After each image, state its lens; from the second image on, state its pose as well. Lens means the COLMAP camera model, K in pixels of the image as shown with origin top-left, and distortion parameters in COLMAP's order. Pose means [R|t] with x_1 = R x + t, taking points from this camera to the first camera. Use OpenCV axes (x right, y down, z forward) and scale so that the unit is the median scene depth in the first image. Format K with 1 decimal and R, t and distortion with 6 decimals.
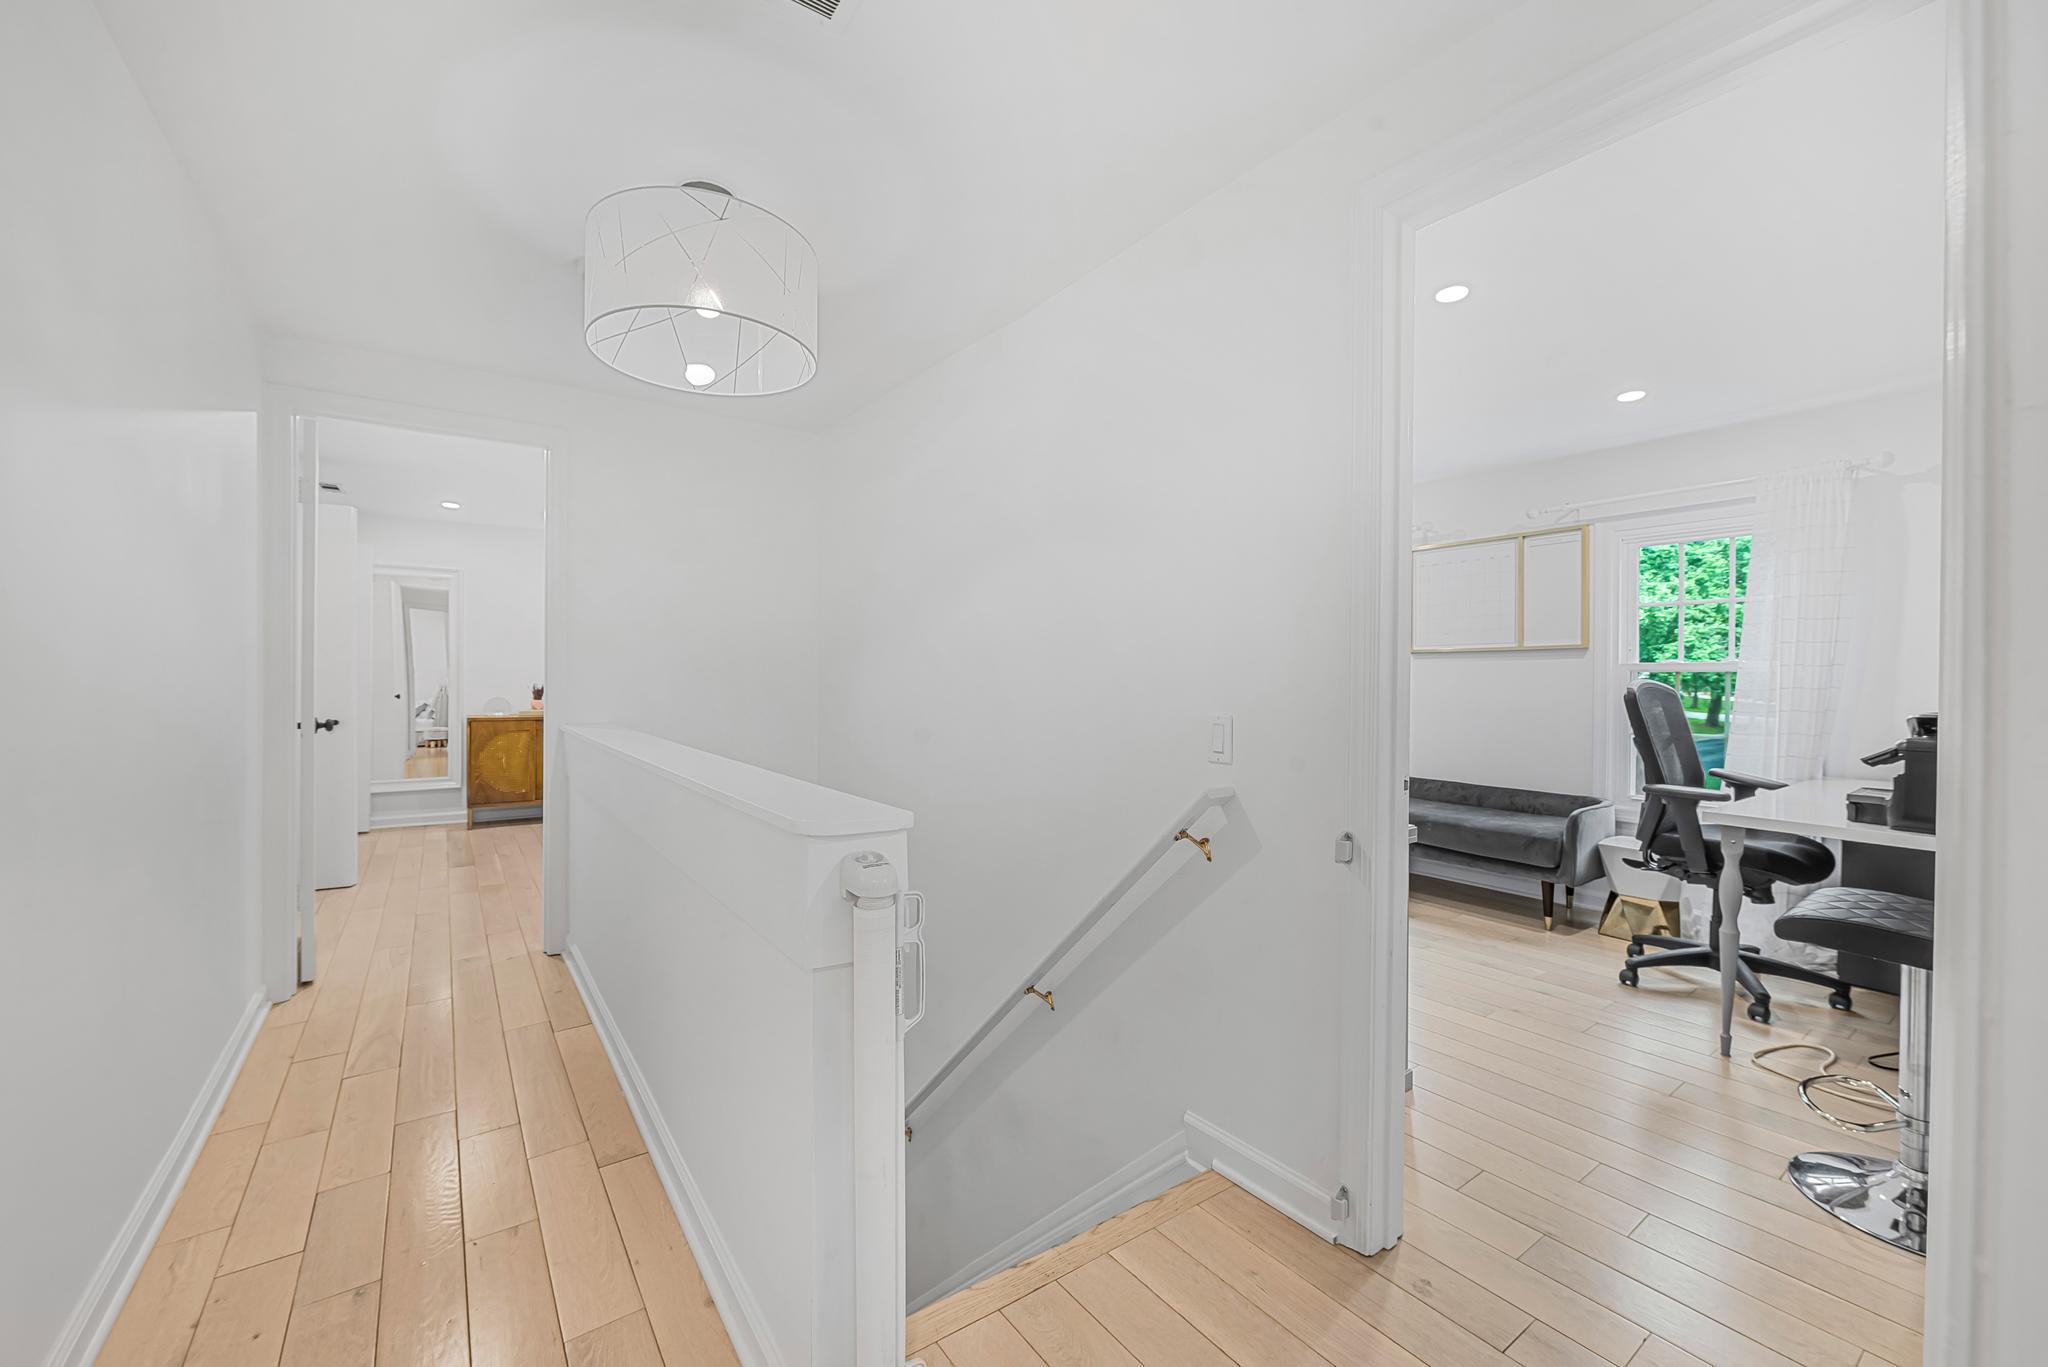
lens RADIAL K [[822.4, 0, 1020.3], [0, 822.4, 691.8], [0, 0, 1]] dist [-0.005341, -0.001343]
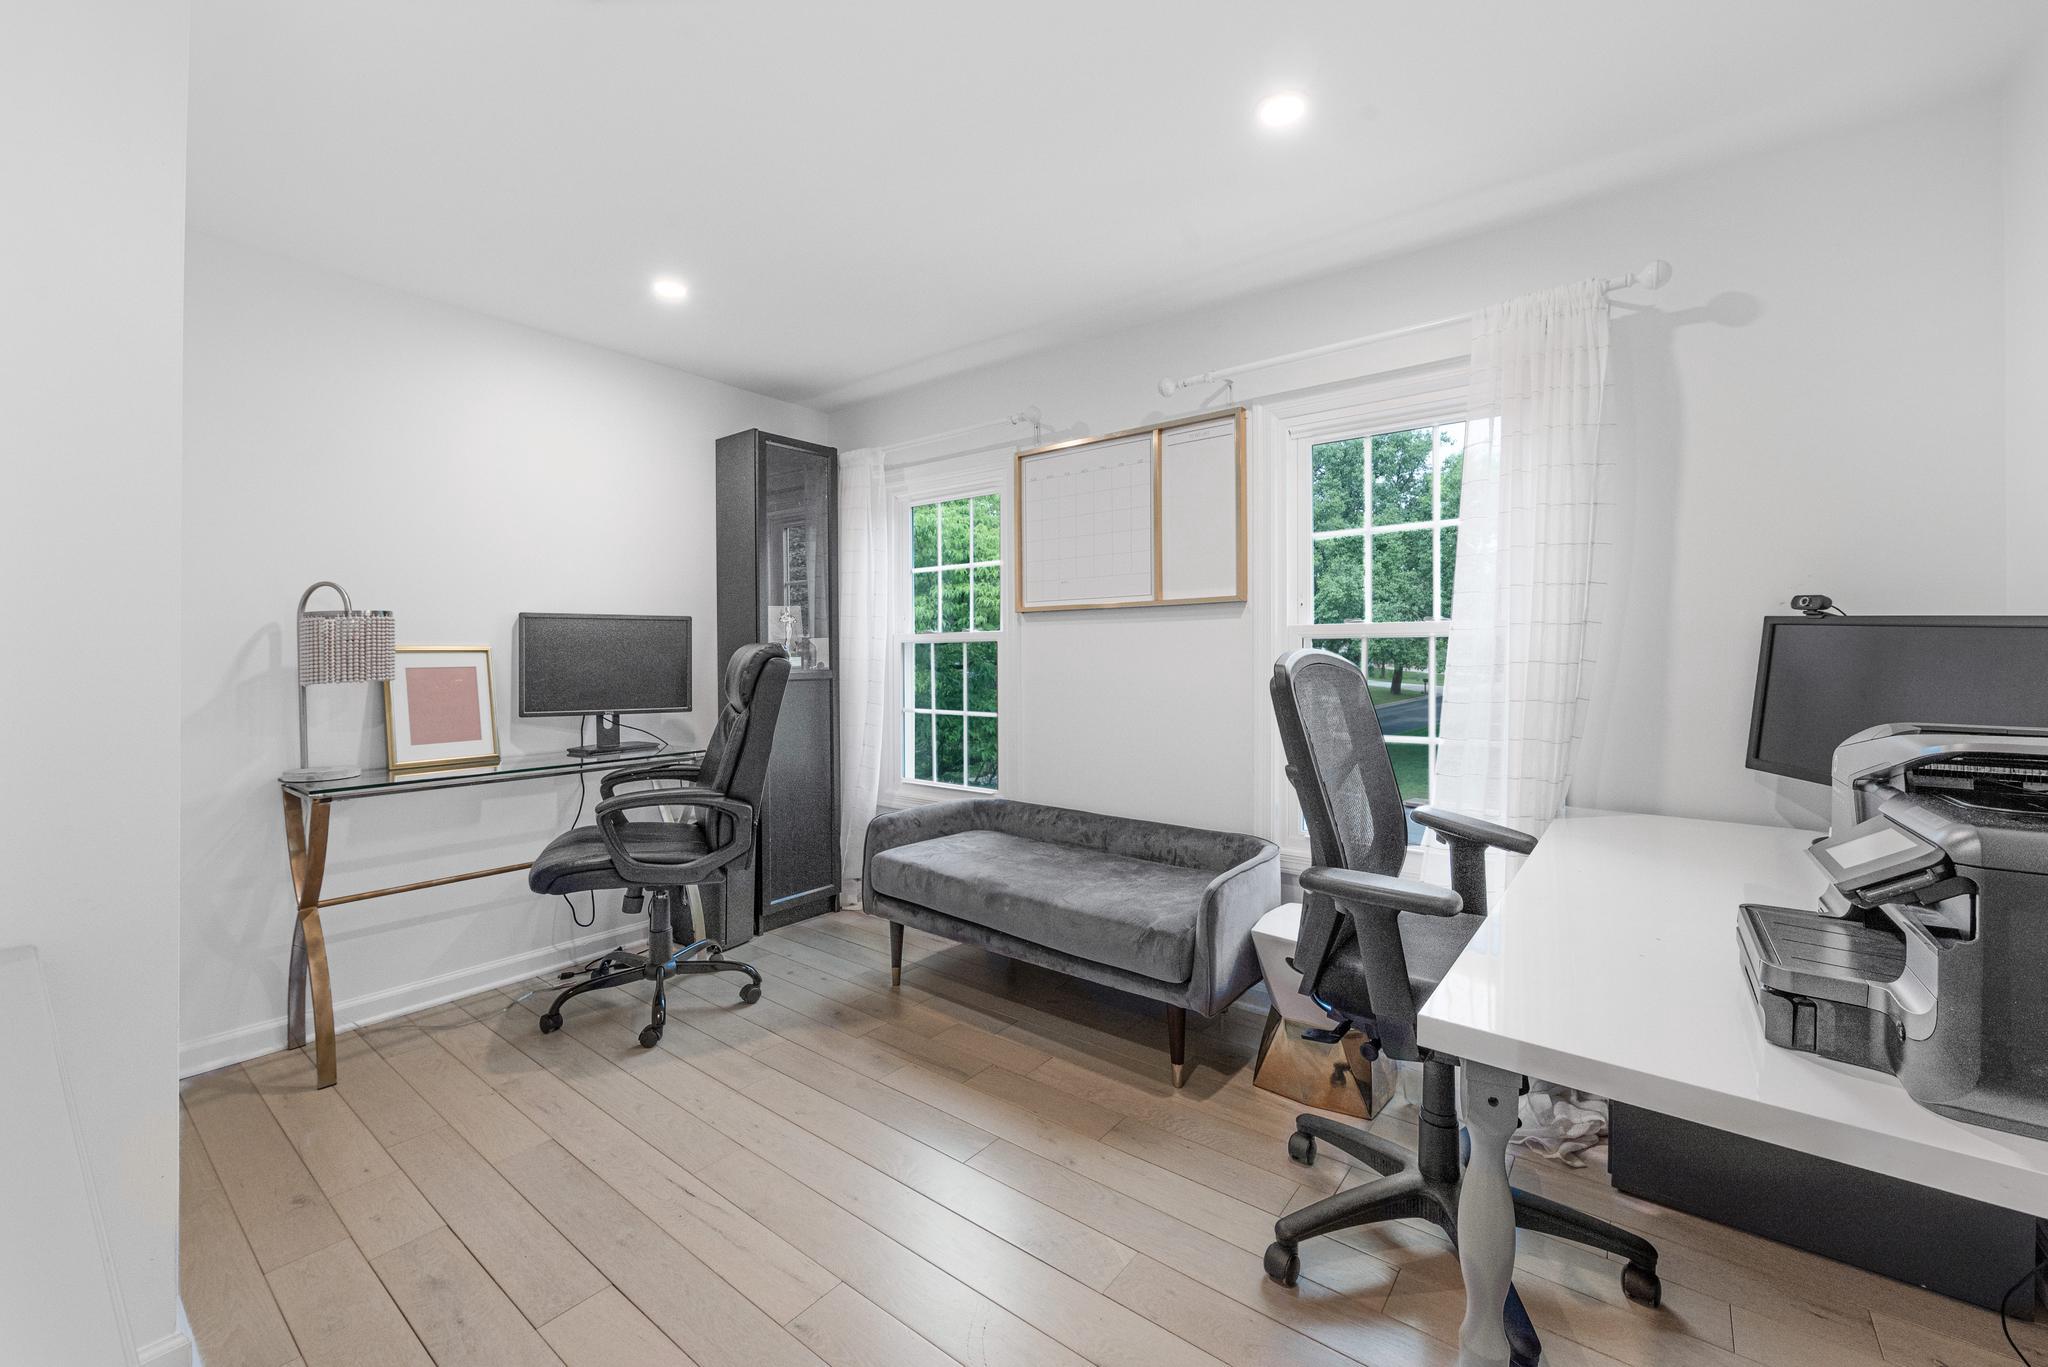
lens RADIAL K [[822.4, 0, 1035.4], [0, 822.4, 664.3], [0, 0, 1]] dist [-0.005341, -0.001343]
pose [[0.958331, -0.007690, 0.285557, 0.385833], [0.008803, 0.999958, -0.002614, -0.004578], [-0.285525, 0.005019, 0.958358, 0.474786]]
